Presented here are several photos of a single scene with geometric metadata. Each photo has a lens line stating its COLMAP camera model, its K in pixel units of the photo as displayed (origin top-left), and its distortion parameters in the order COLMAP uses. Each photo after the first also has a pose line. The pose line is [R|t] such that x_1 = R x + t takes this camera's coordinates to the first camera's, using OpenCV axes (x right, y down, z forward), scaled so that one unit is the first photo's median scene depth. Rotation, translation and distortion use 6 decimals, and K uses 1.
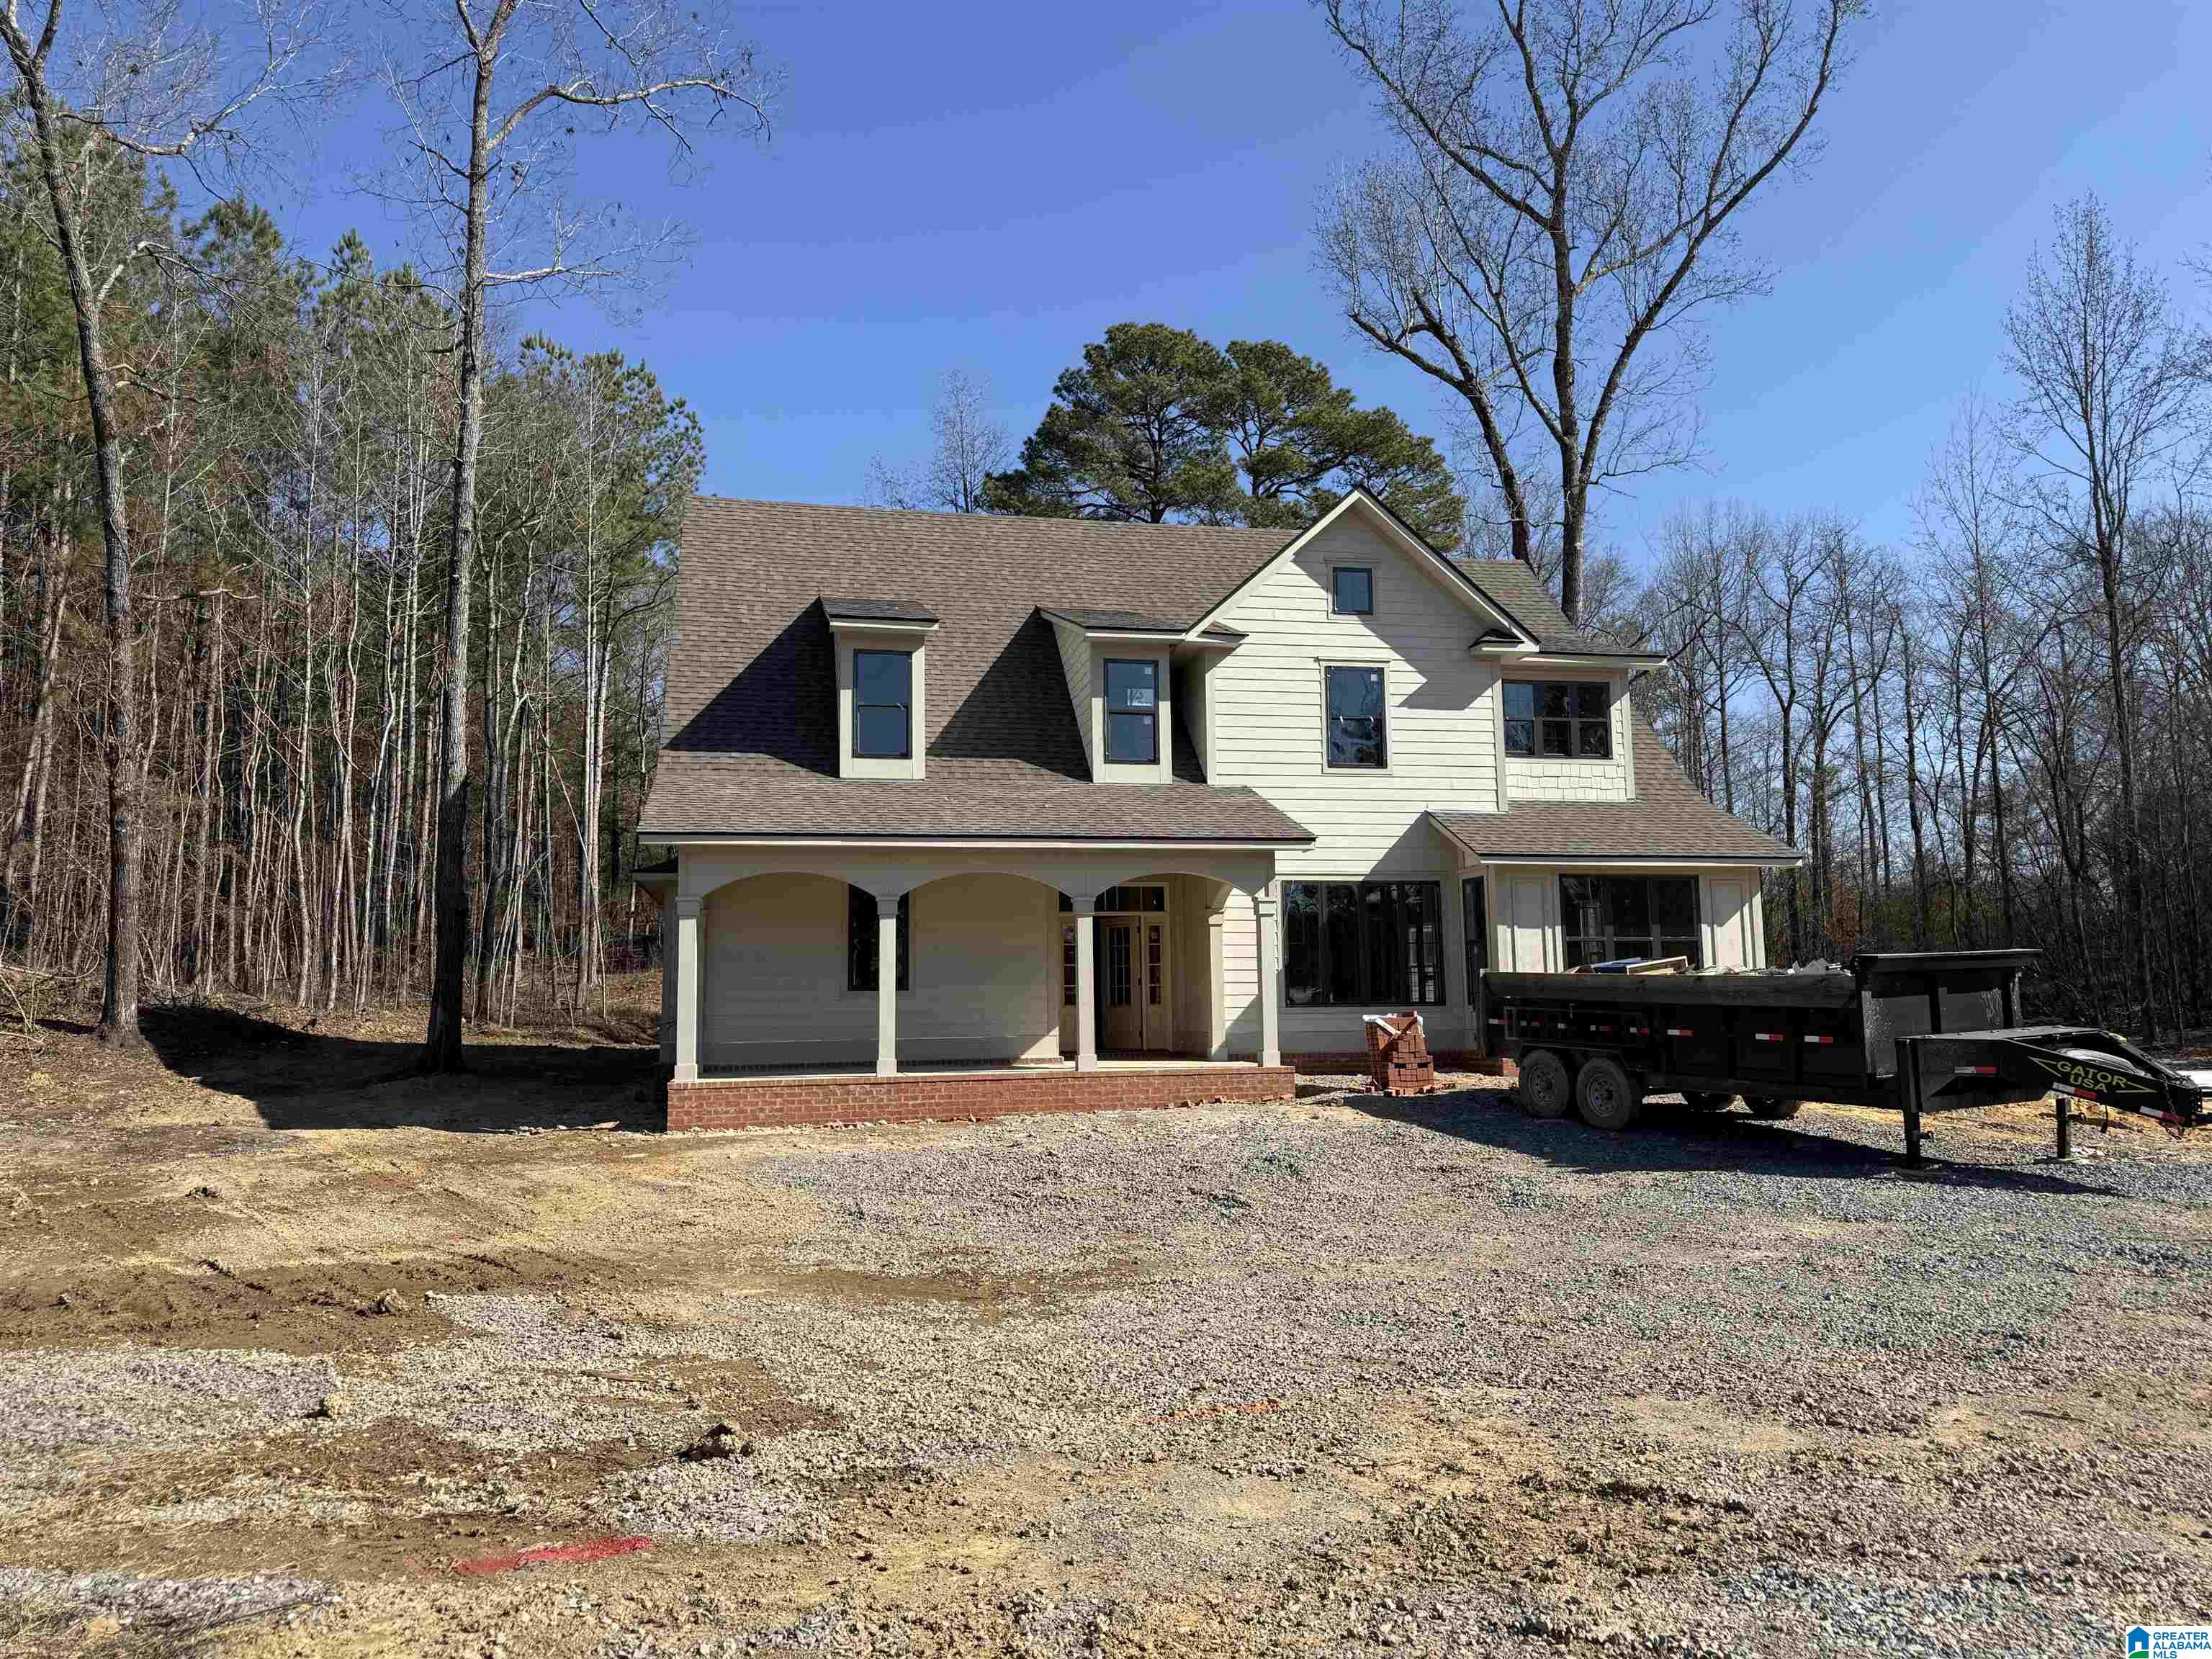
lens RADIAL K [[1525.9, 0, 1106.0], [0, 1525.9, 829.5], [0, 0, 1]] dist [0.100554, -0.180810]
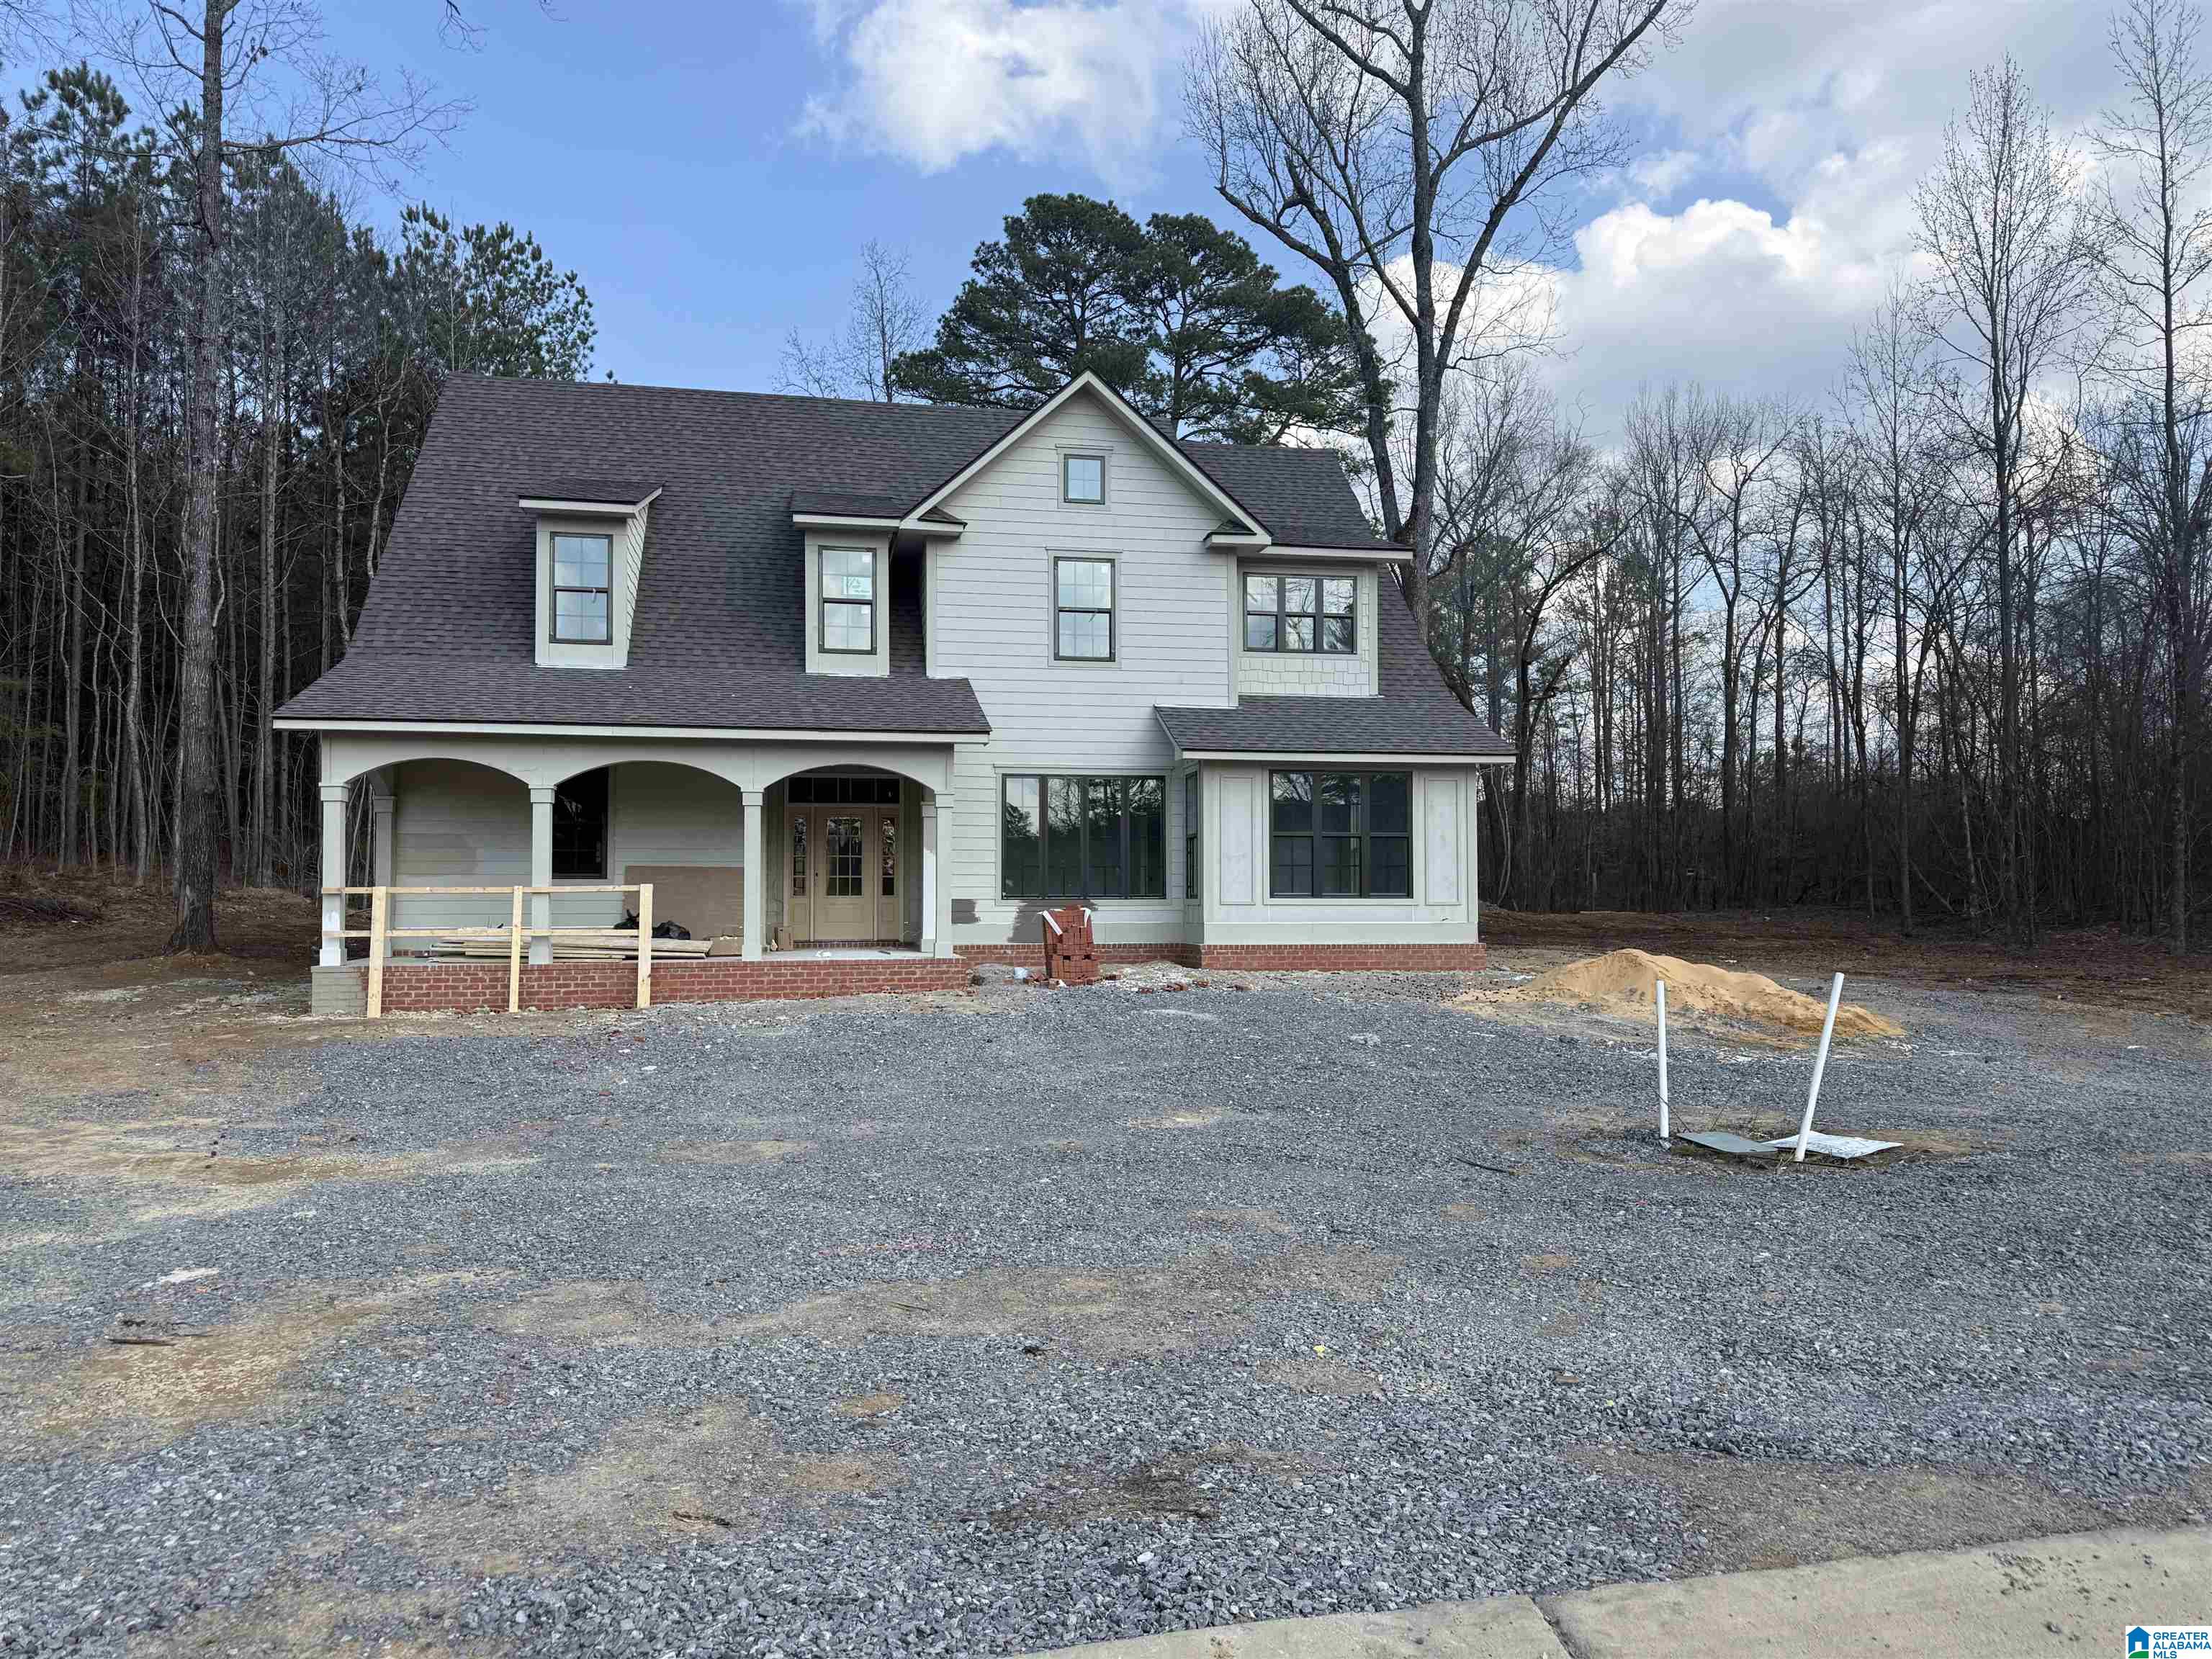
lens RADIAL K [[1525.9, 0, 1106.0], [0, 1525.9, 829.5], [0, 0, 1]] dist [0.100554, -0.180810]
pose [[0.999571, 0.013758, -0.025859, 0.123694], [-0.011846, 0.997284, 0.072686, -0.002111], [0.026788, -0.072349, 0.997020, 0.005011]]
